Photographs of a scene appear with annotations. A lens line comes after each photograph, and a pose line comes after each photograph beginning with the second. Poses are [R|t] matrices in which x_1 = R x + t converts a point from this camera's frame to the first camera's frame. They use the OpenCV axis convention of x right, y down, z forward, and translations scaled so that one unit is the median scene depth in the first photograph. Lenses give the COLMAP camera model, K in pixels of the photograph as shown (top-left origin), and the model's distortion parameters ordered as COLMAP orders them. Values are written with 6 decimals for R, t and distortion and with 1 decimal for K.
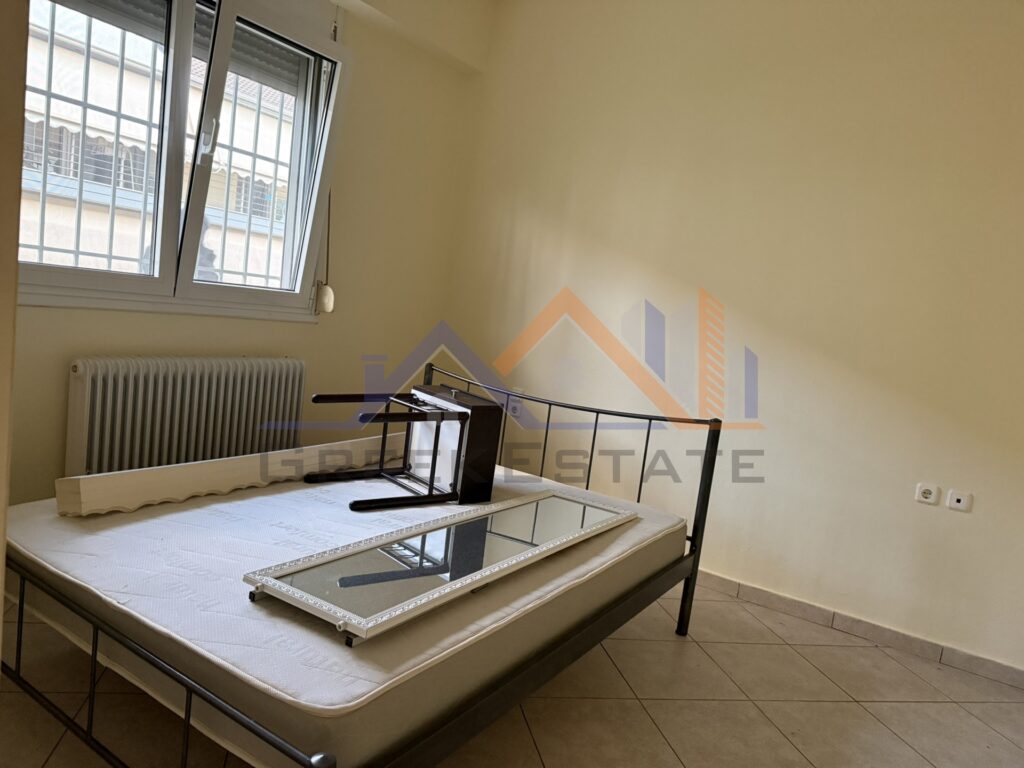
lens RADIAL K [[708.9, 0, 512.0], [0, 708.9, 384.0], [0, 0, 1]] dist [0.129820, -0.141176]
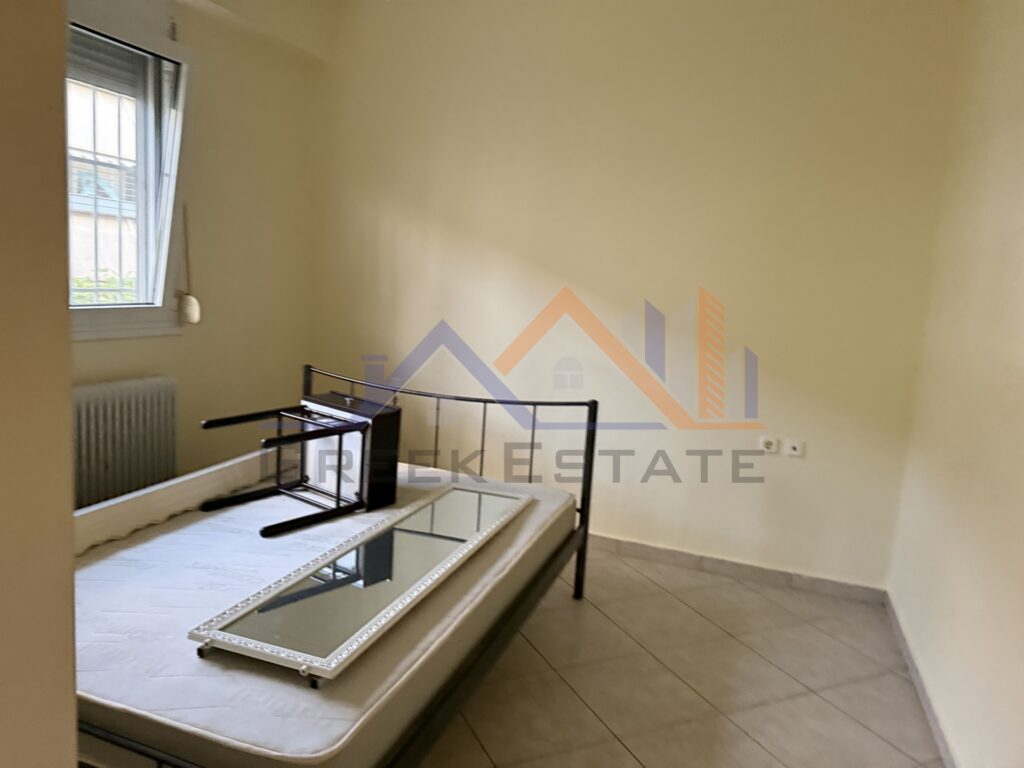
lens RADIAL K [[713.7, 0, 494.4], [0, 713.7, 361.3], [0, 0, 1]] dist [0.114801, -0.123953]
pose [[0.975503, -0.089500, 0.200956, -0.085895], [0.082454, 0.995659, 0.043177, -0.076710], [-0.203948, -0.025550, 0.978648, -0.037650]]
